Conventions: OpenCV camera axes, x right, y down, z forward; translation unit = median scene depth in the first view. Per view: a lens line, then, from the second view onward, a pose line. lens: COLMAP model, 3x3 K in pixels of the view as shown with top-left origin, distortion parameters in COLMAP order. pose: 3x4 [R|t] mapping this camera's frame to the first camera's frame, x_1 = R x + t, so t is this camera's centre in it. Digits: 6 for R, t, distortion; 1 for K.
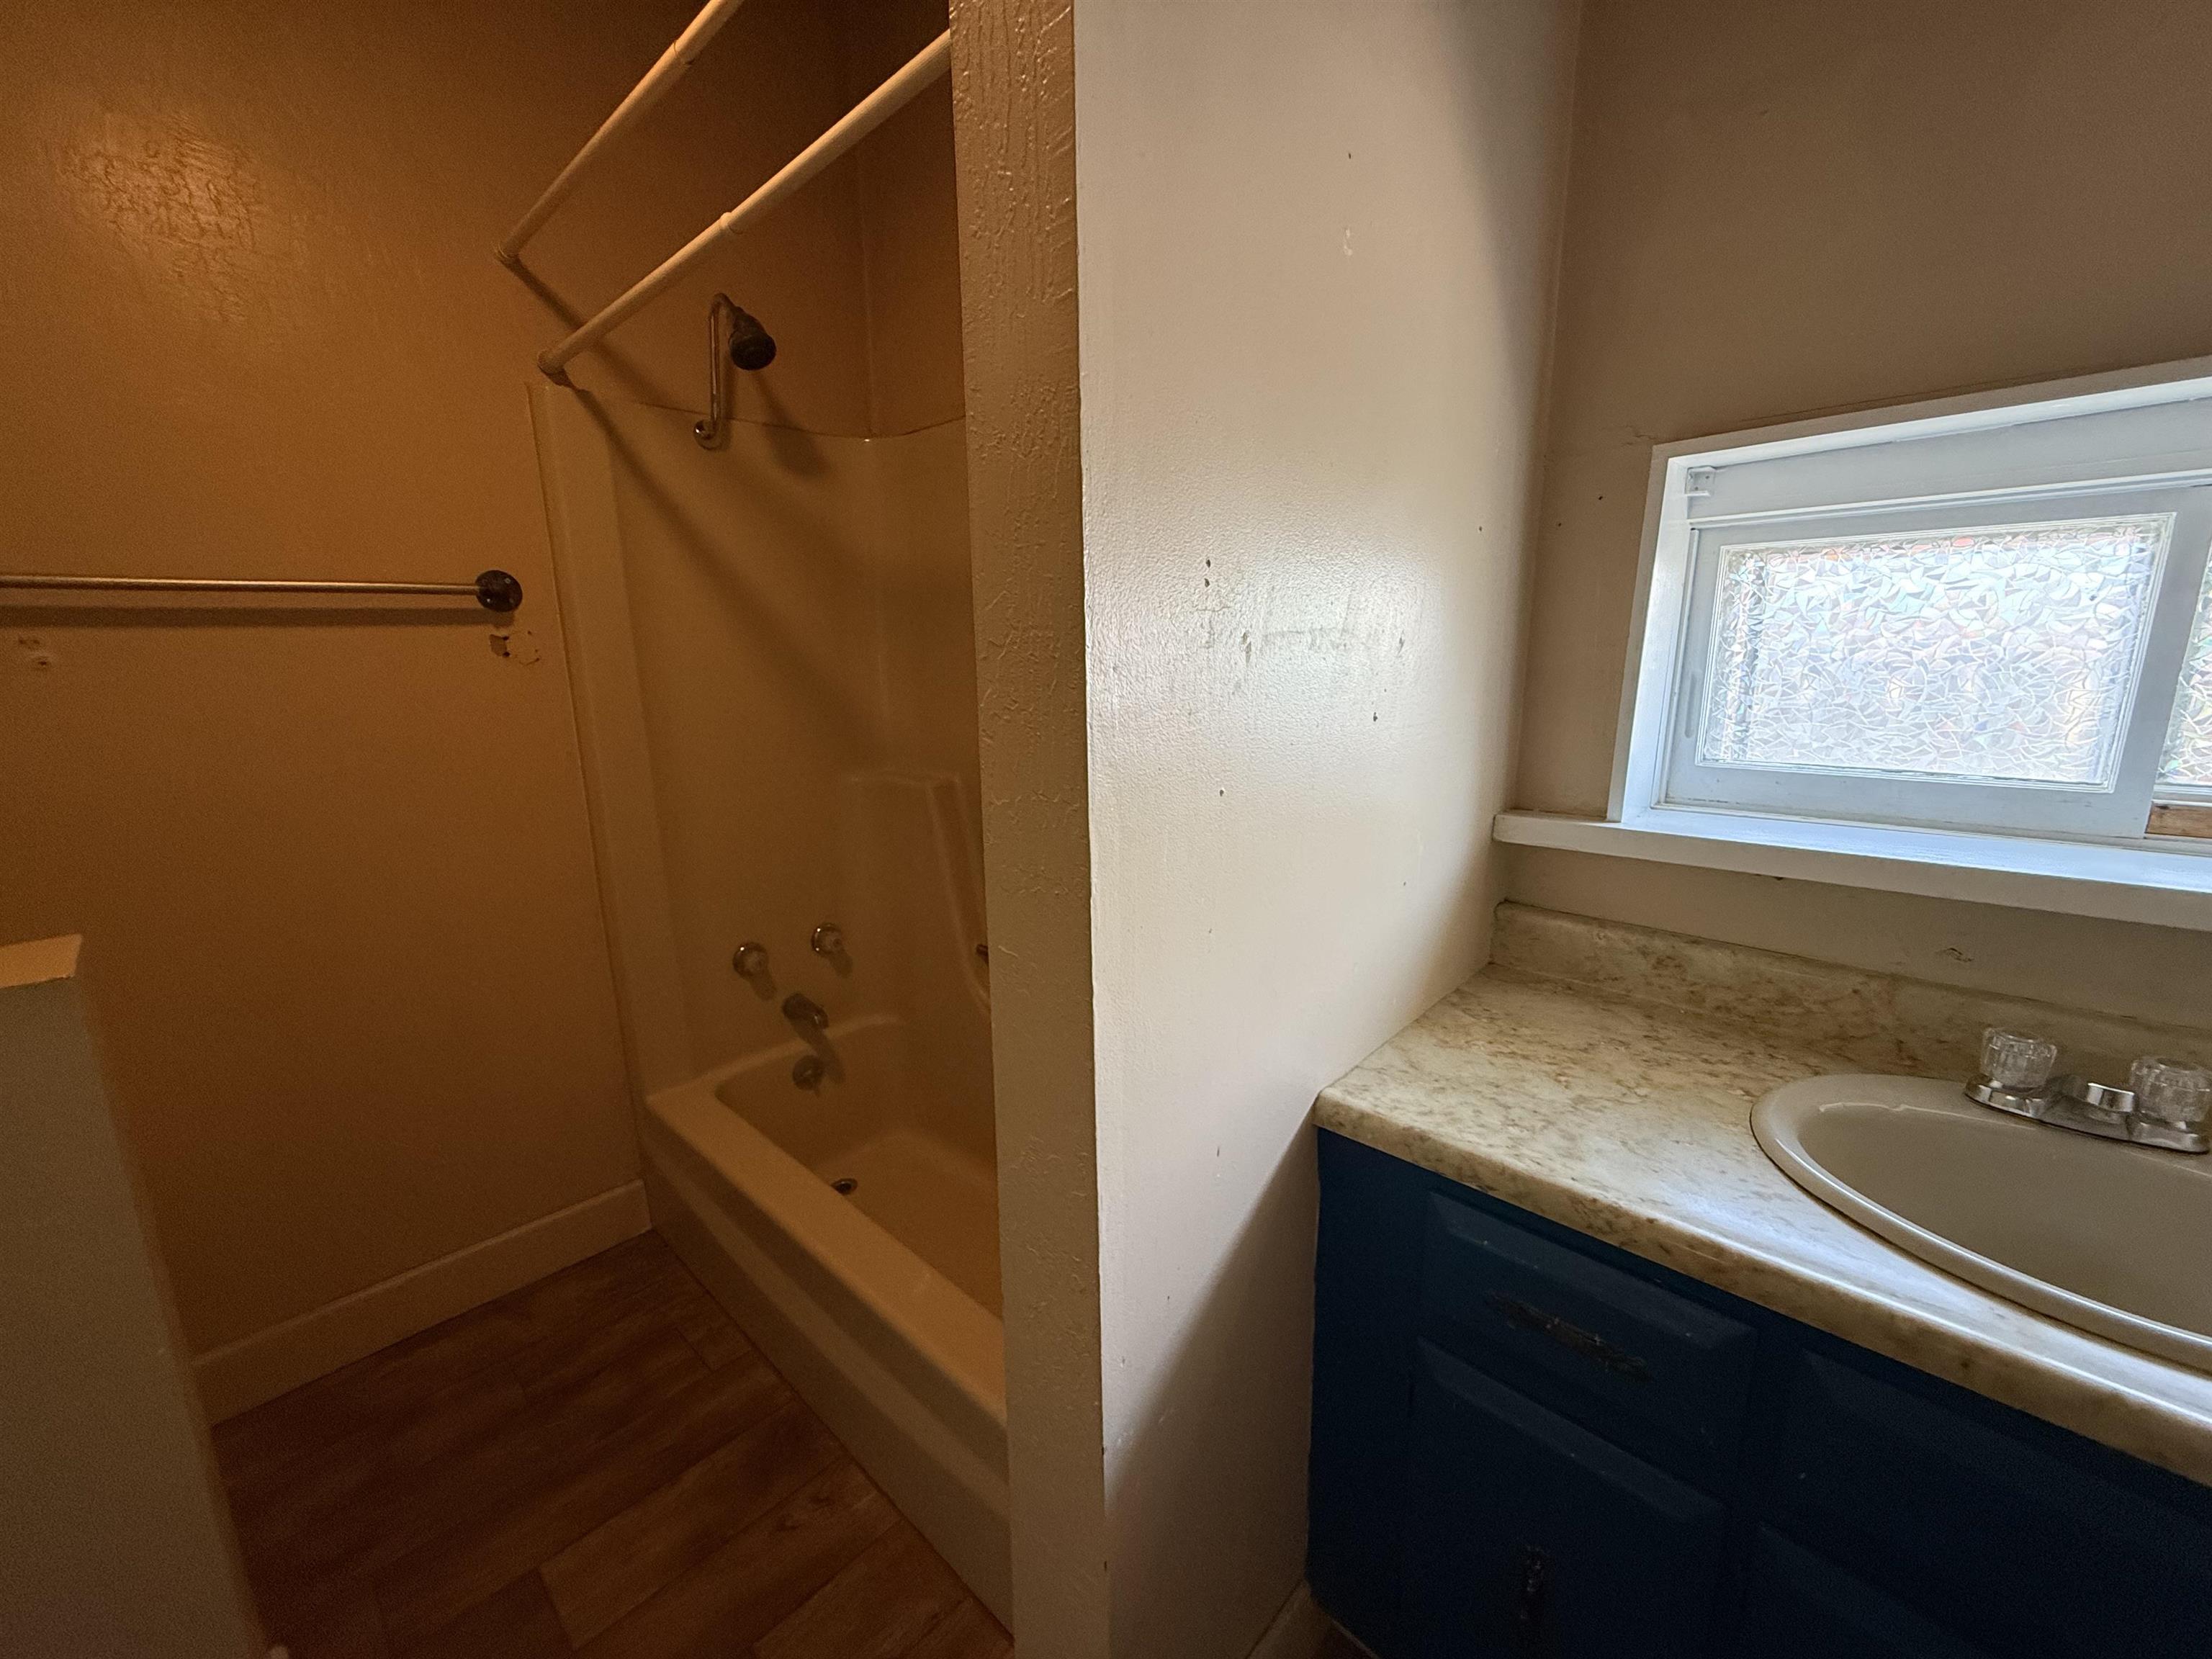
lens RADIAL K [[887.9, 0, 1117.1], [0, 887.9, 821.3], [0, 0, 1]] dist [0.013971, 0.000274]
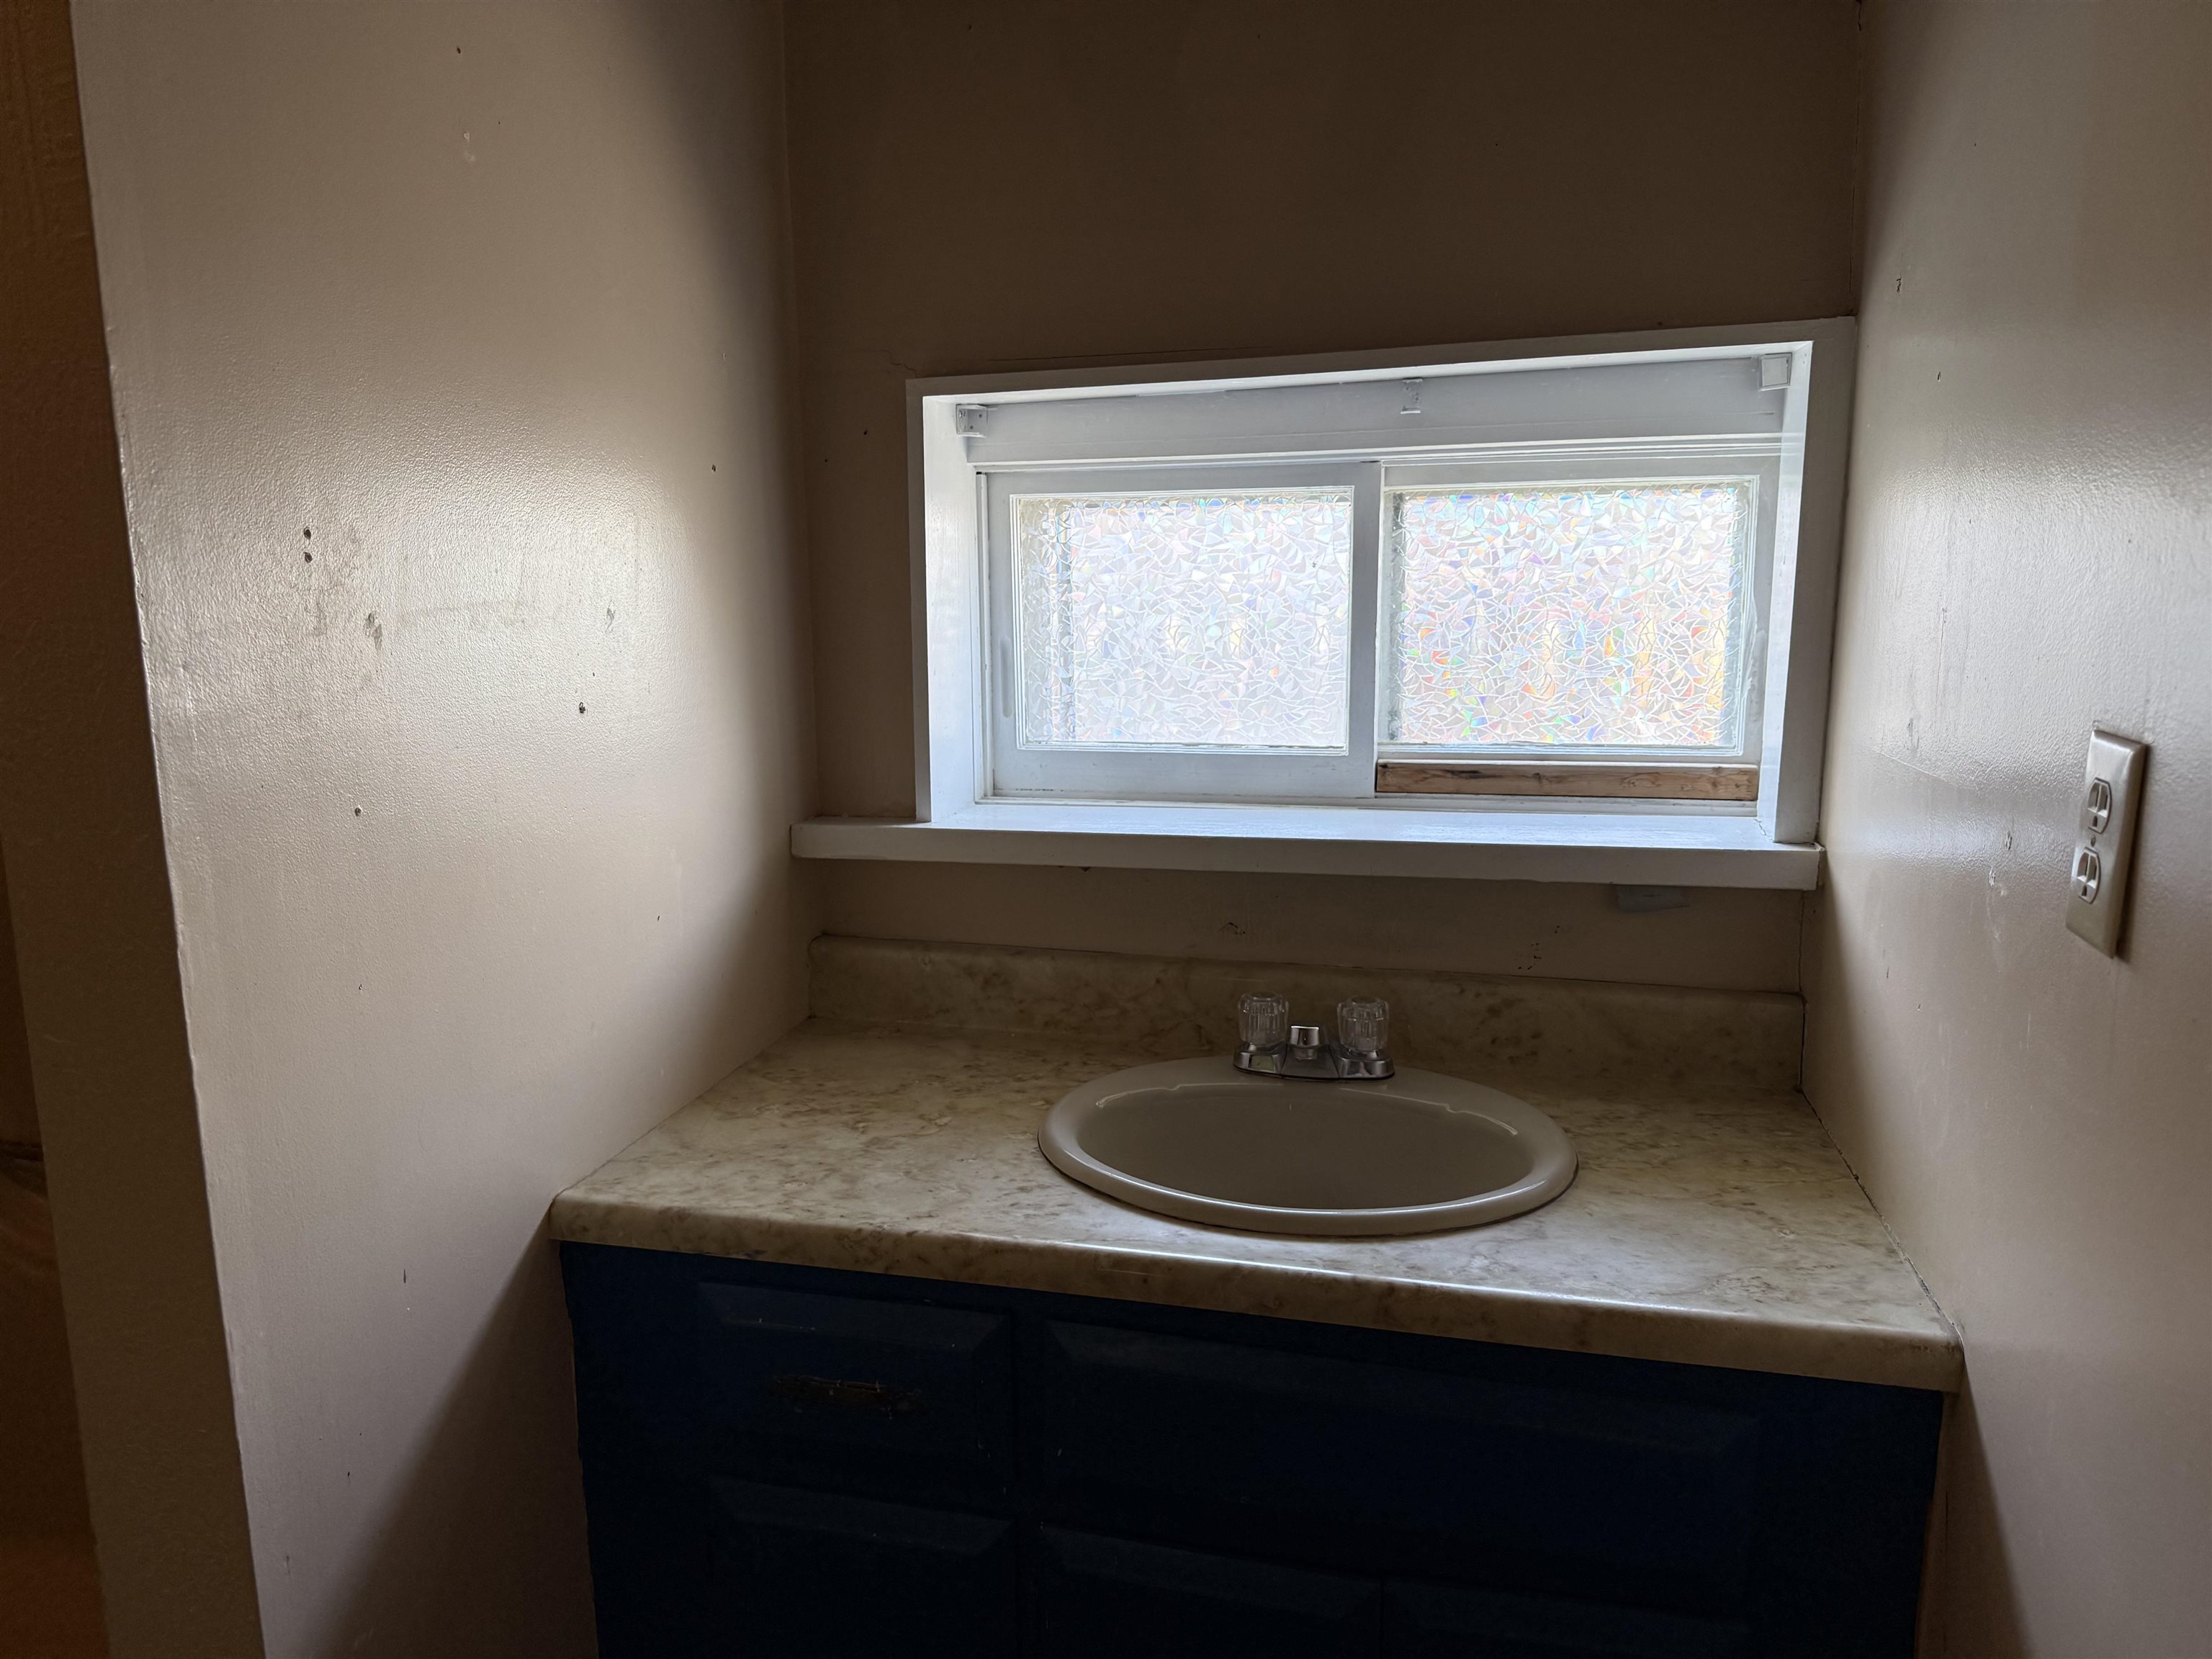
lens RADIAL K [[1567.2, 0, 1136.3], [0, 1567.2, 821.6], [0, 0, 1]] dist [0.056163, -0.054998]
pose [[0.871116, -0.073788, 0.485503, 0.025471], [0.090760, 0.995806, -0.011502, 0.043238], [-0.482618, 0.054084, 0.874159, -0.440440]]
